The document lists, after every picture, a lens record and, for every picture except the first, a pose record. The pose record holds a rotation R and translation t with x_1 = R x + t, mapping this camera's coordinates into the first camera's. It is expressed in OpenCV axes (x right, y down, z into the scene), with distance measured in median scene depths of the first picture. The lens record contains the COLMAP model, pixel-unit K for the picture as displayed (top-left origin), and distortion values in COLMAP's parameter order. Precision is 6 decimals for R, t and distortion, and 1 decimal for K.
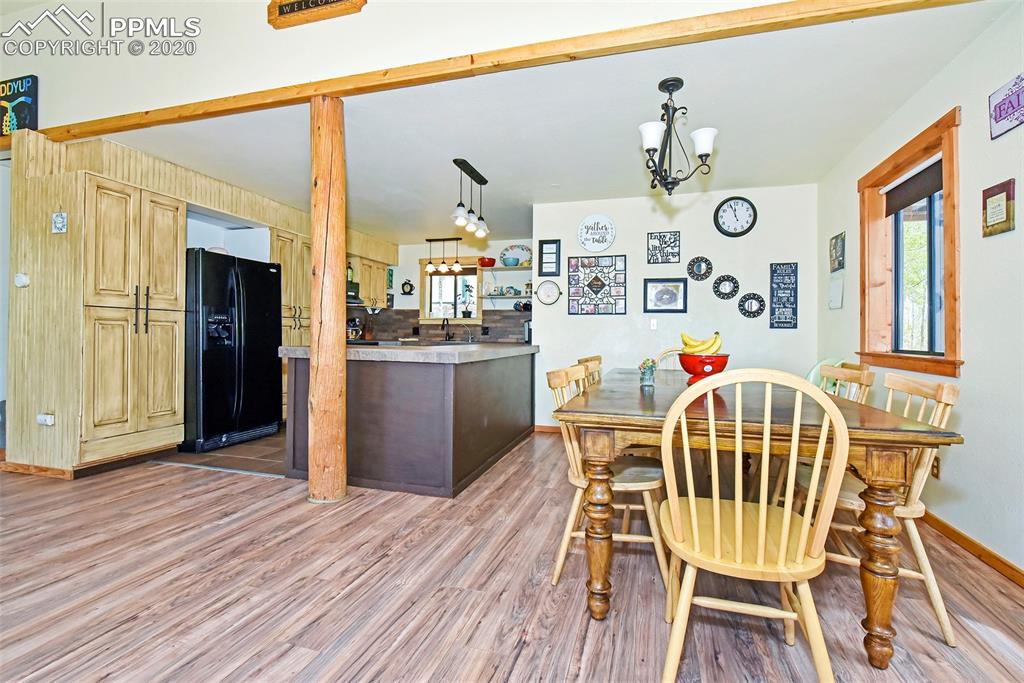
lens RADIAL K [[427.1, 0, 469.5], [0, 427.1, 335.3], [0, 0, 1]] dist [-0.012295, -0.000464]
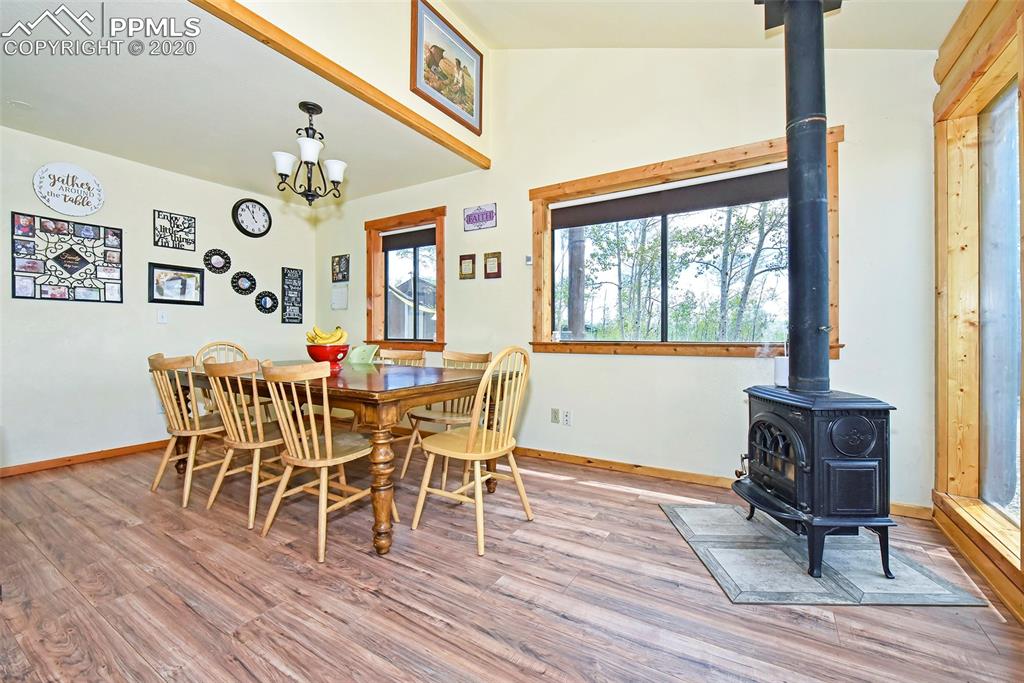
lens RADIAL K [[427.1, 0, 511.3], [0, 427.1, 336.8], [0, 0, 1]] dist [-0.012295, -0.000464]
pose [[0.263252, -0.015613, 0.964601, -0.237593], [-0.001323, 0.999862, 0.016544, 0.000387], [-0.964726, -0.005631, 0.263195, 0.089028]]
